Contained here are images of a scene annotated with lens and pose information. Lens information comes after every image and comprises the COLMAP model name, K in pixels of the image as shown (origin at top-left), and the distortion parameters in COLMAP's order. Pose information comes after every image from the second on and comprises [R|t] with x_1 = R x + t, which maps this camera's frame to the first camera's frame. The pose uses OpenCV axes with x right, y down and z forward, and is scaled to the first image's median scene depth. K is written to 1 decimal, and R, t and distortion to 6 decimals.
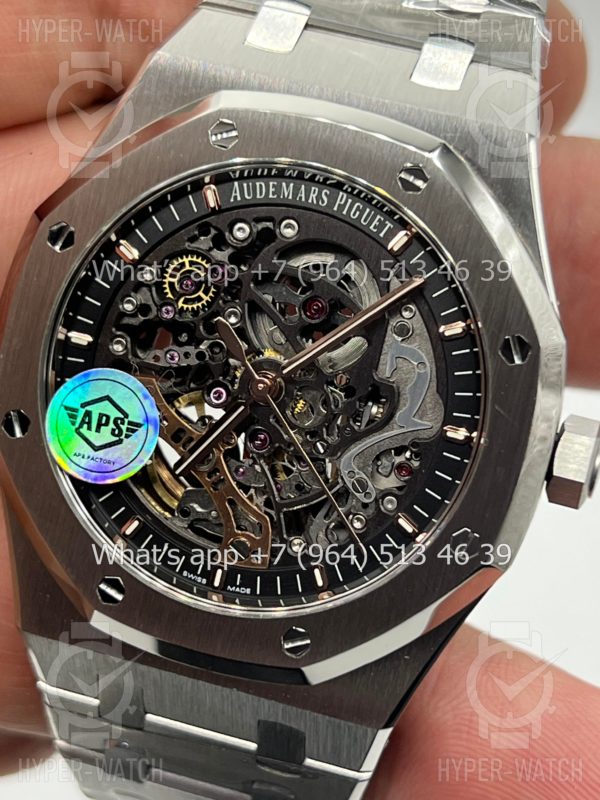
lens RADIAL K [[1854.2, 0, 300.0], [0, 1854.2, 400.0], [0, 0, 1]] dist [0.268638, -0.508933]
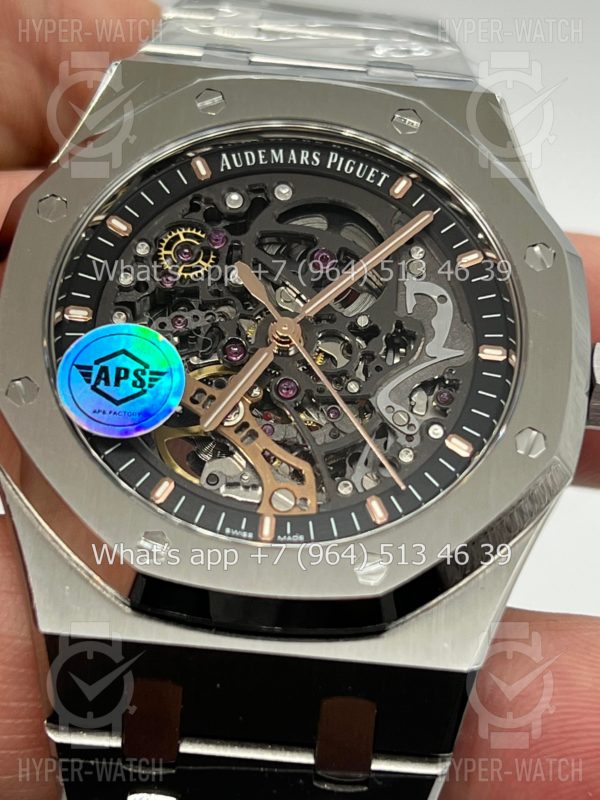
lens RADIAL K [[1854.2, 0, 300.0], [0, 1854.2, 400.0], [0, 0, 1]] dist [0.268638, -0.508933]
pose [[0.962972, -0.052242, 0.264490, -0.264529], [0.158283, 0.903721, -0.397787, 0.402008], [-0.218244, 0.424922, 0.878528, 0.177894]]
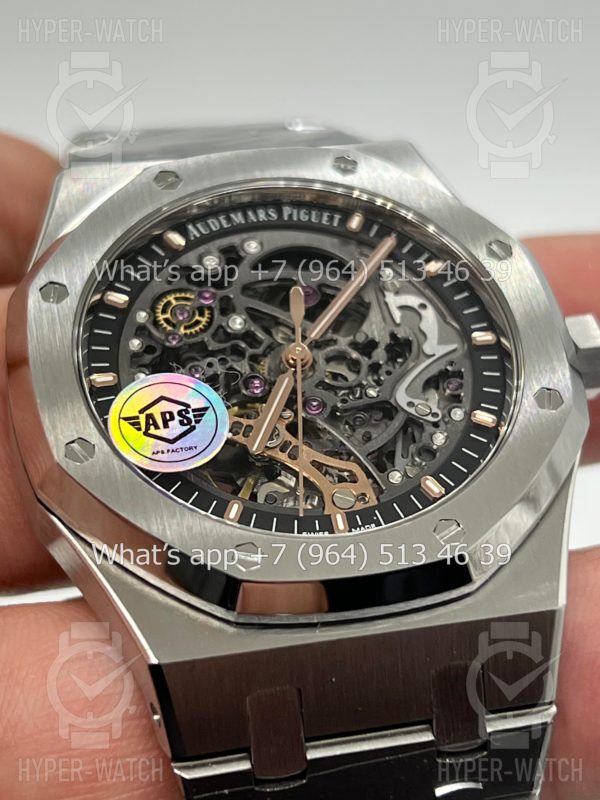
lens RADIAL K [[1854.2, 0, 300.0], [0, 1854.2, 400.0], [0, 0, 1]] dist [0.268638, -0.508933]
pose [[0.865317, -0.191654, 0.463137, -0.490279], [0.430573, 0.757241, -0.491115, 0.506588], [-0.256582, 0.624384, 0.737774, 0.265647]]
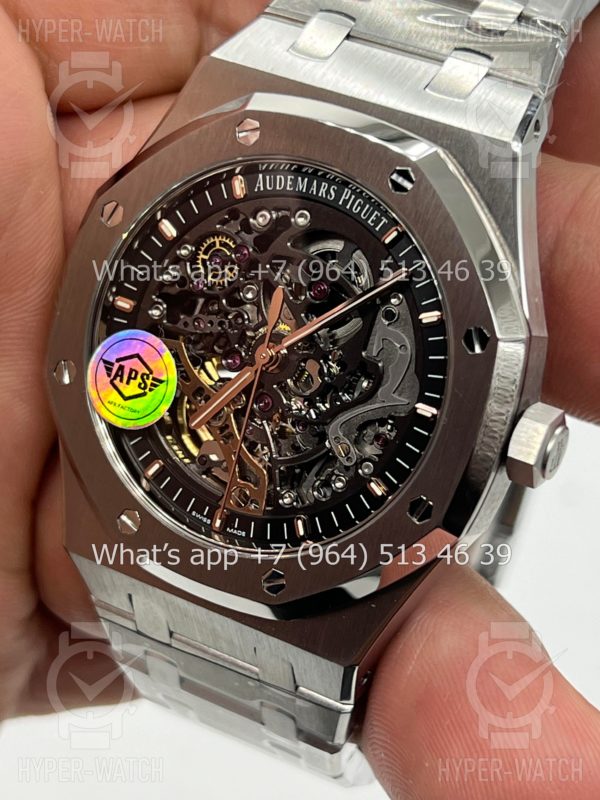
lens RADIAL K [[1854.2, 0, 300.0], [0, 1854.2, 400.0], [0, 0, 1]] dist [0.268638, -0.508933]
pose [[0.970712, 0.081203, -0.226105, 0.257113], [-0.075672, 0.996585, 0.033036, -0.019357], [0.228016, -0.014959, 0.973542, -0.100585]]
